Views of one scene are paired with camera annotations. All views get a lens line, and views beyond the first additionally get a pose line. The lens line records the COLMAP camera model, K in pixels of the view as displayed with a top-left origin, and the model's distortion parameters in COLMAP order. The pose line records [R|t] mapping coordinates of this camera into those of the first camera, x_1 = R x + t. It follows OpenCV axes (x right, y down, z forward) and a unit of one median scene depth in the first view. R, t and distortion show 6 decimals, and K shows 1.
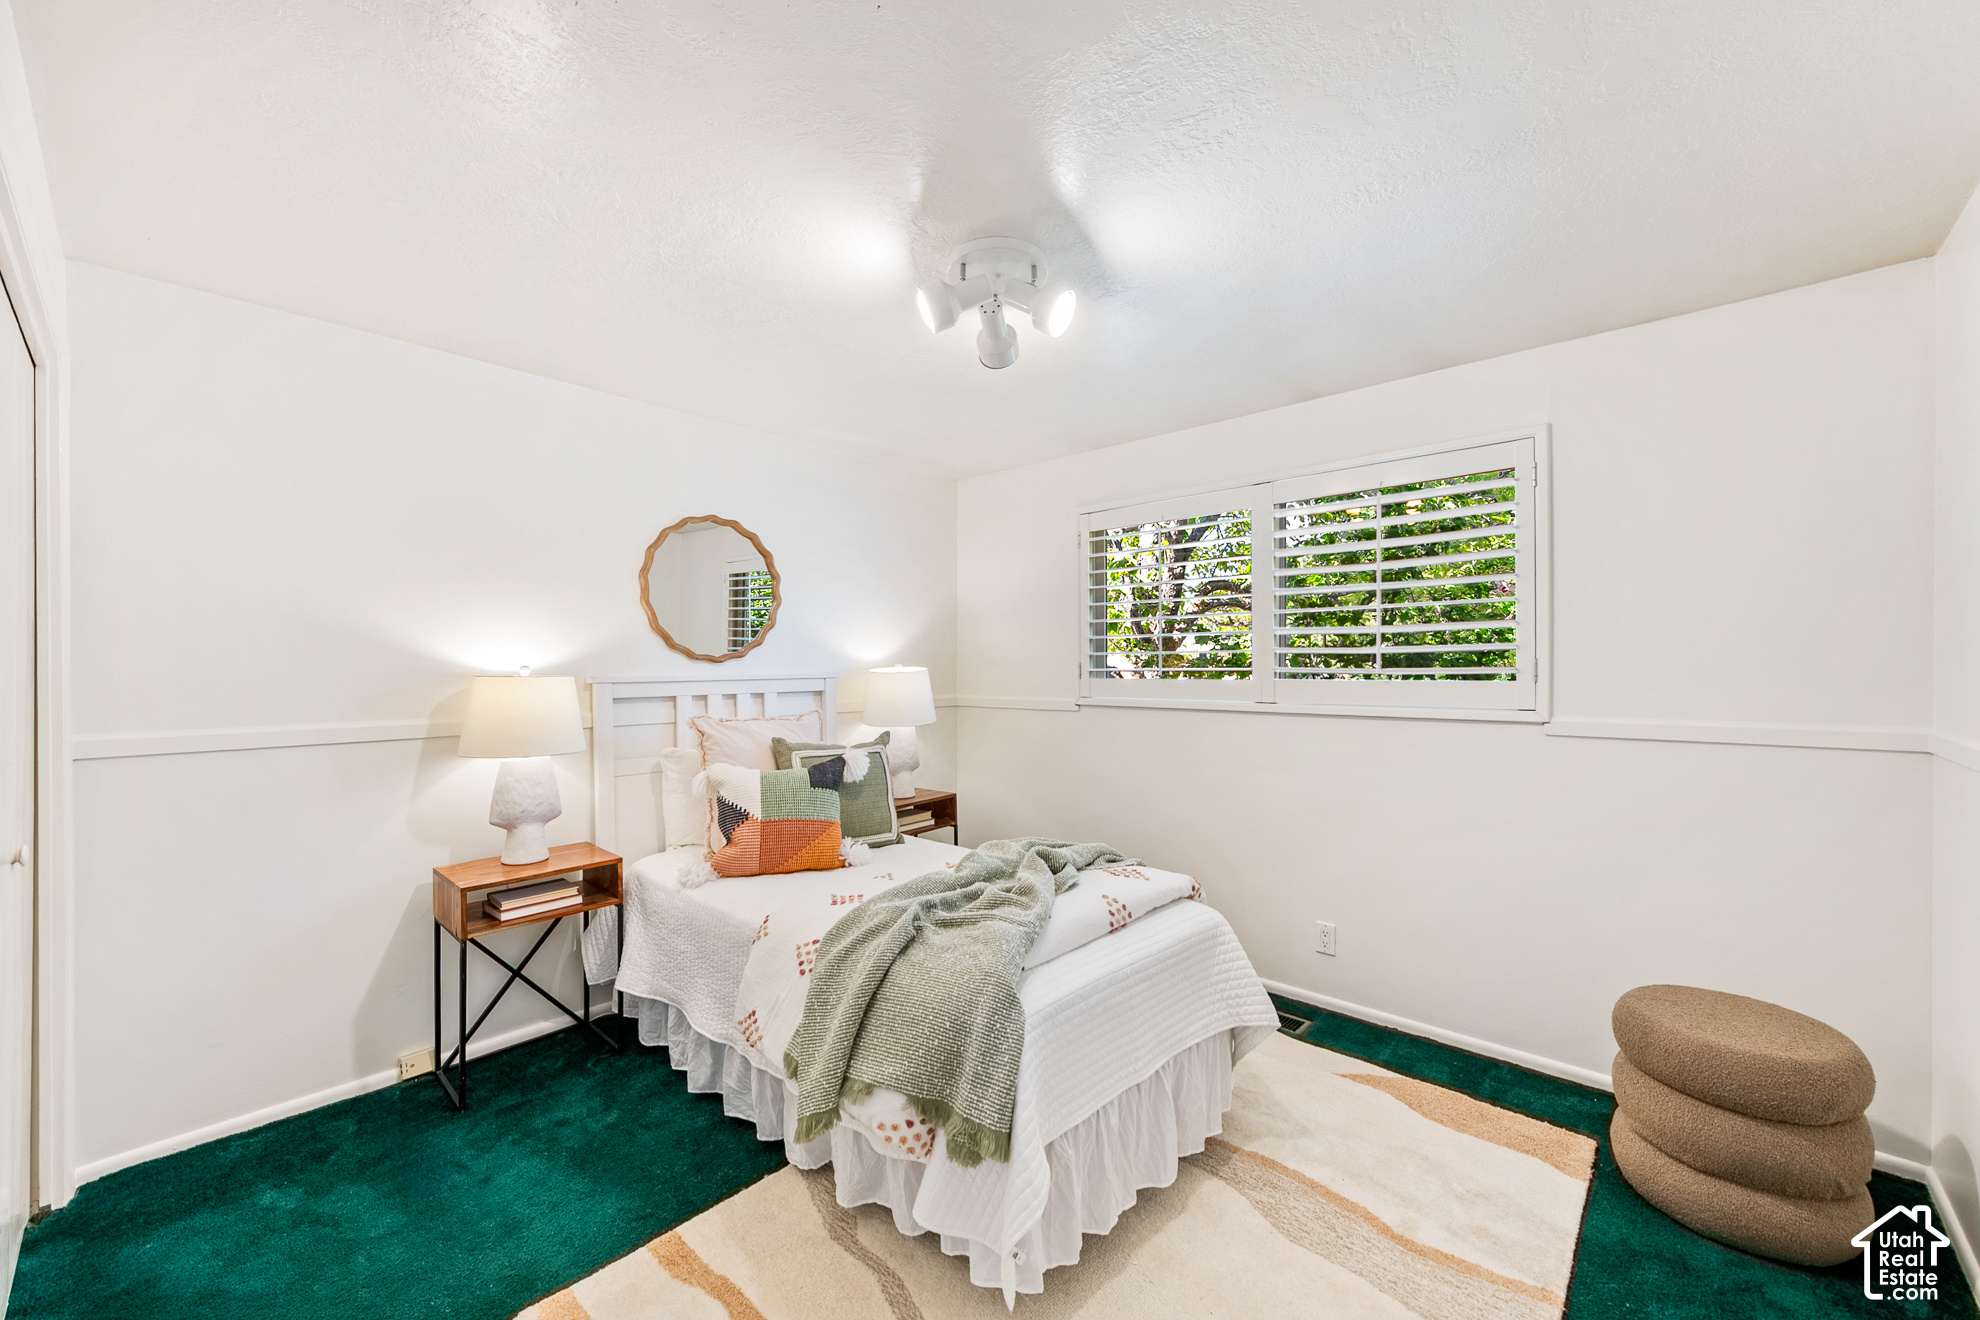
lens RADIAL K [[778.6, 0, 990.3], [0, 778.6, 660.5], [0, 0, 1]] dist [0.009307, -0.000180]
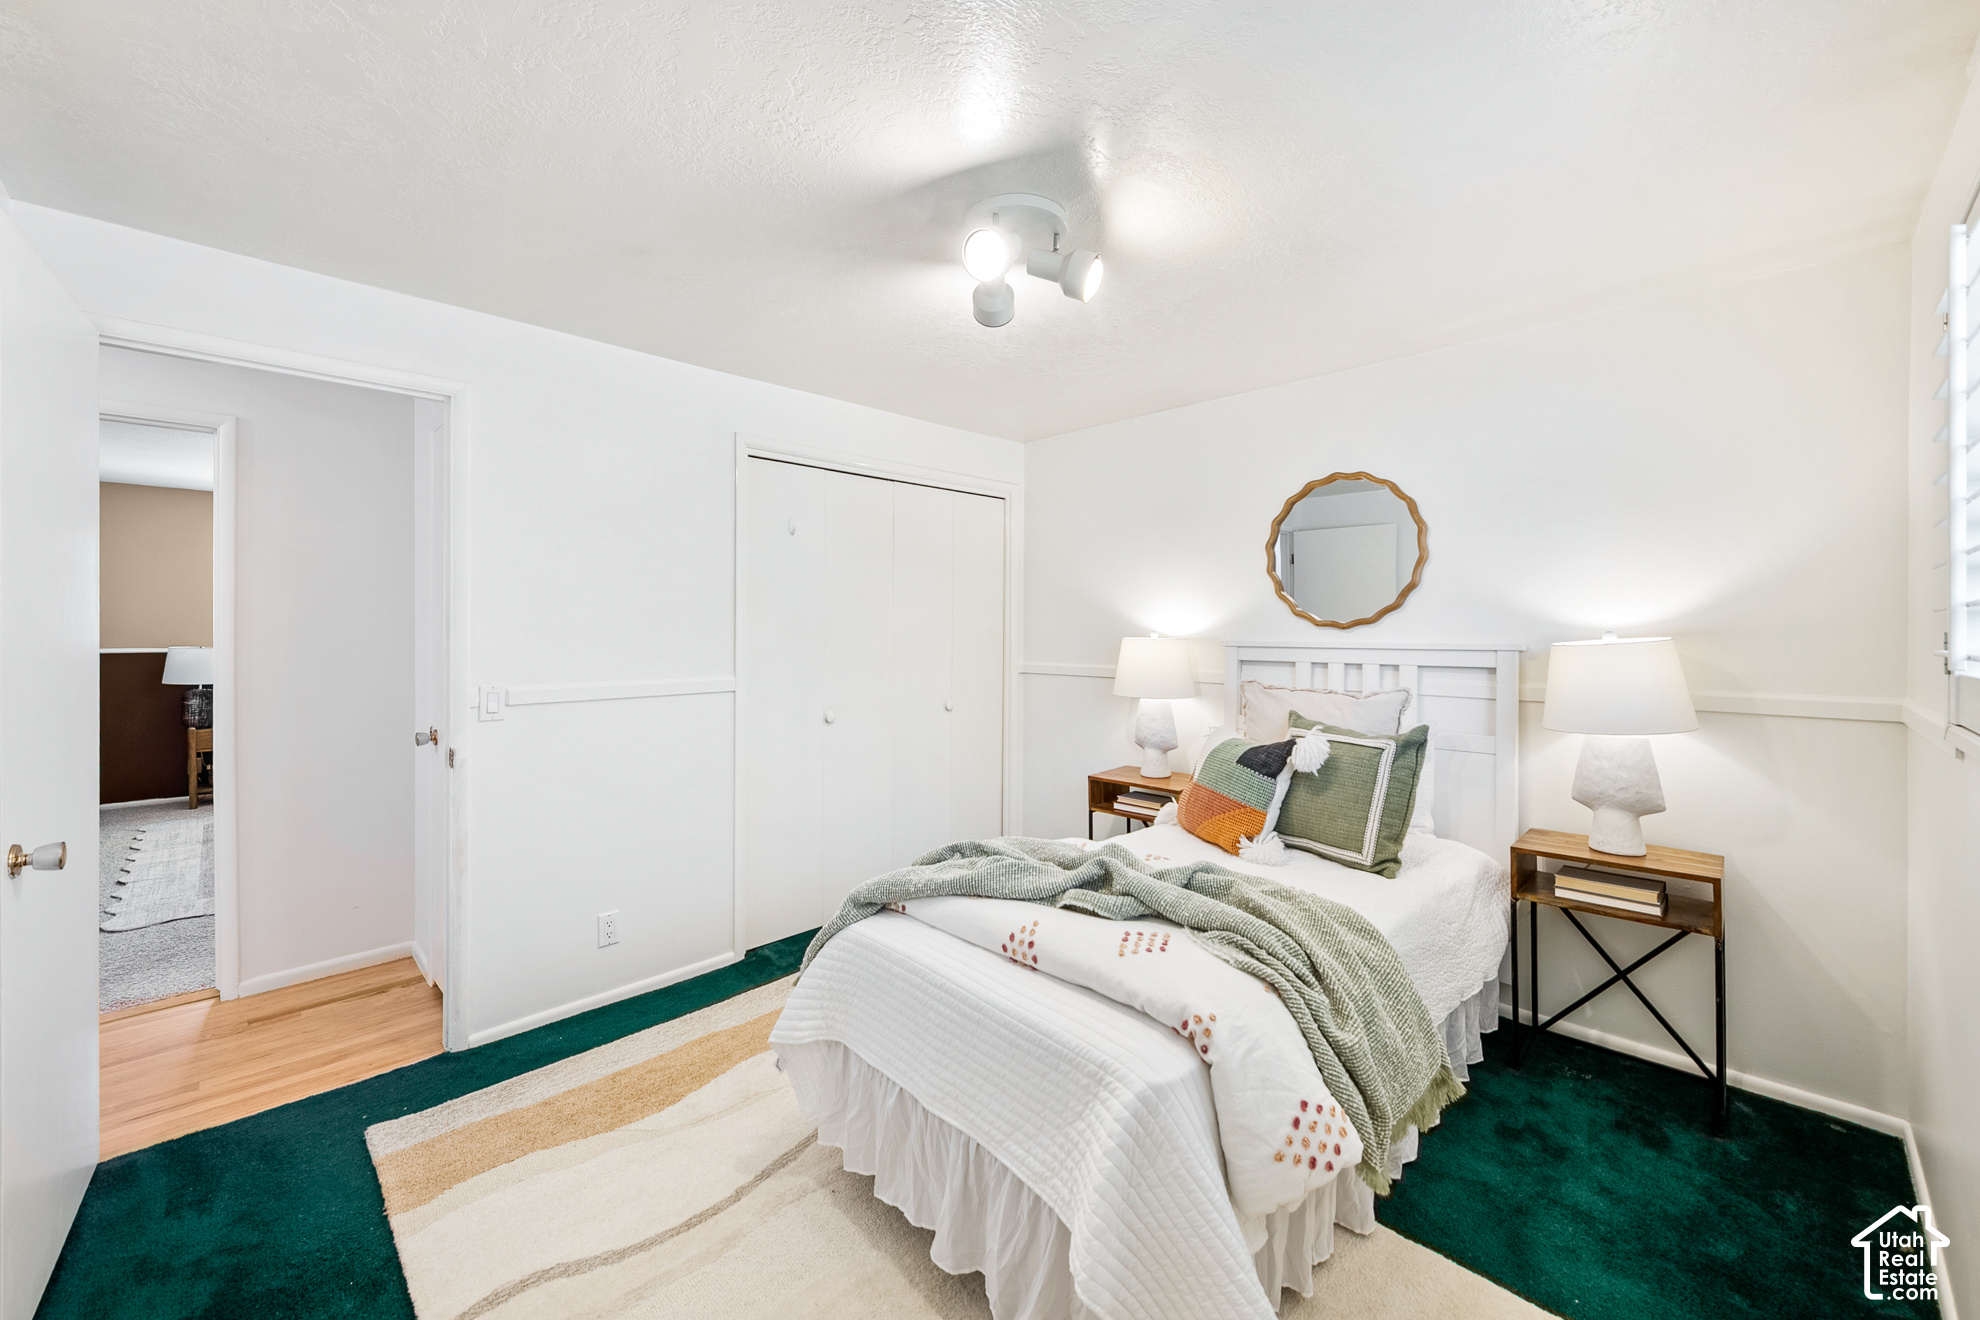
lens RADIAL K [[778.6, 0, 999.6], [0, 778.6, 629.8], [0, 0, 1]] dist [0.009307, -0.000180]
pose [[-0.057833, 0.006001, -0.998308, 0.635812], [0.006402, 0.999964, 0.005640, -0.004303], [0.998306, -0.006065, -0.057870, 0.673835]]
